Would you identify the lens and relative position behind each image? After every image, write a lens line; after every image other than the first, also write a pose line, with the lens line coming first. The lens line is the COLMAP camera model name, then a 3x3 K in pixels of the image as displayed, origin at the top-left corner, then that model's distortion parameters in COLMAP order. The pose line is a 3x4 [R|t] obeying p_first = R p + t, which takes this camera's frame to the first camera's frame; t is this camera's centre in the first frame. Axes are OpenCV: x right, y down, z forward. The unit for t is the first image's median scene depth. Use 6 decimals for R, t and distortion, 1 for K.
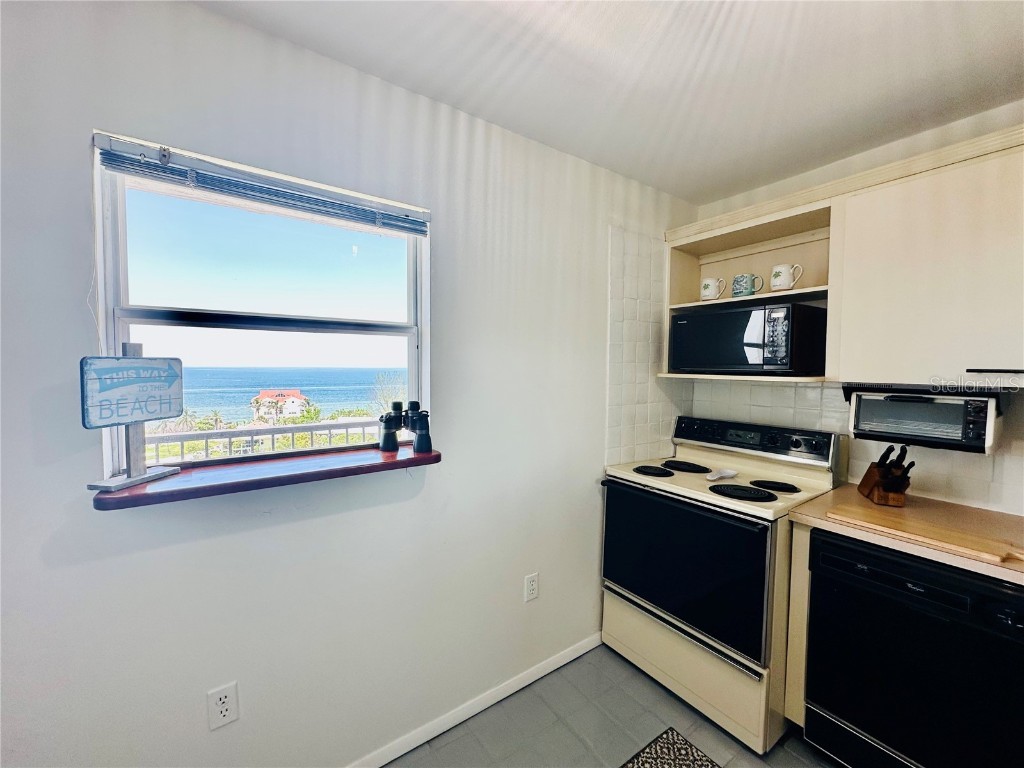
lens RADIAL K [[407.8, 0, 512.0], [0, 407.8, 384.0], [0, 0, 1]] dist [0.000110, 0.000010]
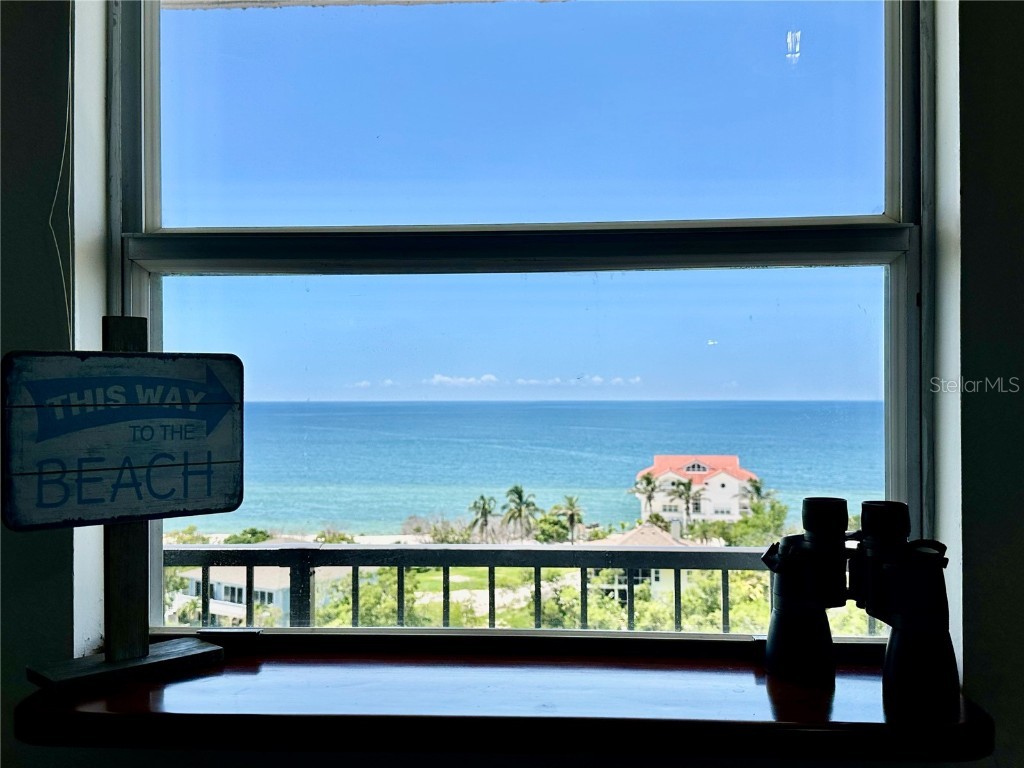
lens RADIAL K [[1092.8, 0, 512.0], [0, 1092.8, 384.0], [0, 0, 1]] dist [0.116634, 0.000363]
pose [[0.775706, -0.016679, -0.630874, 0.033995], [-0.017954, 0.998663, -0.048479, 0.008910], [0.630839, 0.048932, 0.774369, 0.391375]]
